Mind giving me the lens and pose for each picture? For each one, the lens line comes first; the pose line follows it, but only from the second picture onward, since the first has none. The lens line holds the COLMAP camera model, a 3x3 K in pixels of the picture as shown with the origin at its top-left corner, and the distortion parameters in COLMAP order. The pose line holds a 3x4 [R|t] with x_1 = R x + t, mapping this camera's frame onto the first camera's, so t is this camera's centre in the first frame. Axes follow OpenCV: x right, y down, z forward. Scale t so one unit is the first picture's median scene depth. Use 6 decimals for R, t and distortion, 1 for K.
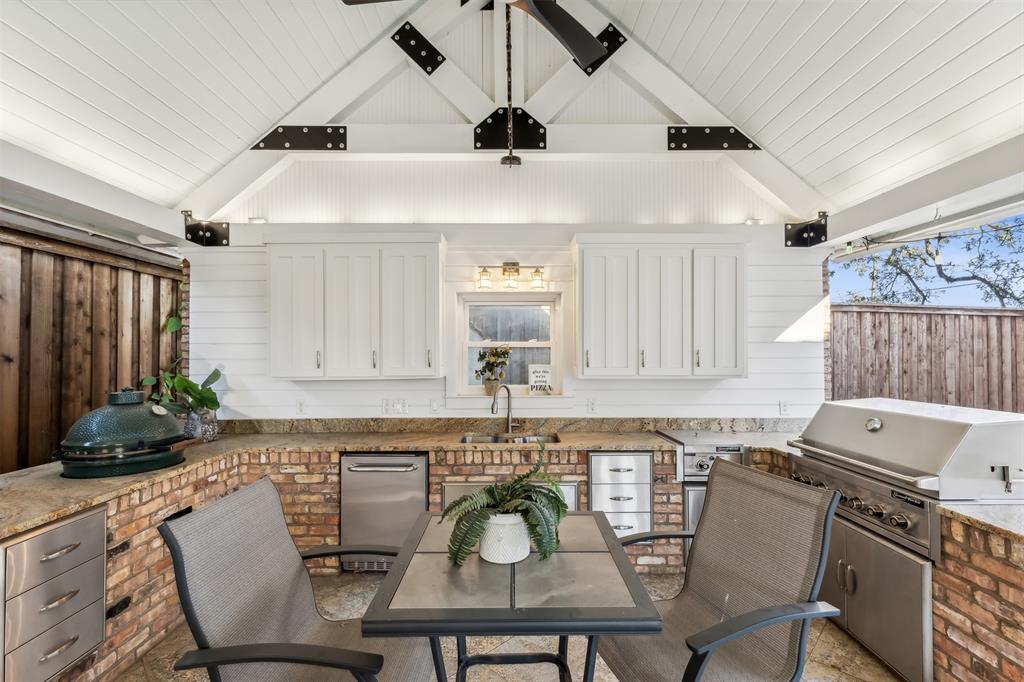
lens RADIAL K [[463.5, 0, 518.2], [0, 463.5, 344.5], [0, 0, 1]] dist [0.001826, 0.000041]
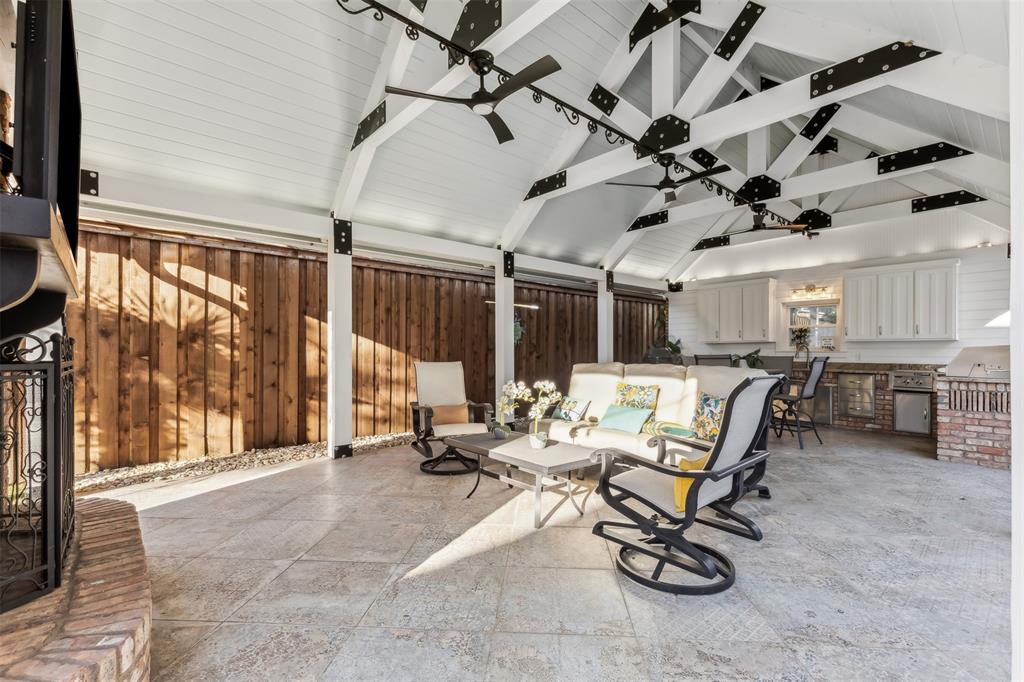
lens RADIAL K [[463.5, 0, 518.2], [0, 463.5, 344.5], [0, 0, 1]] dist [0.001826, 0.000041]
pose [[0.657661, -0.006405, -0.753287, 0.680707], [0.006144, 0.999976, -0.003139, 0.079514], [0.753289, -0.002564, 0.657684, -1.325880]]
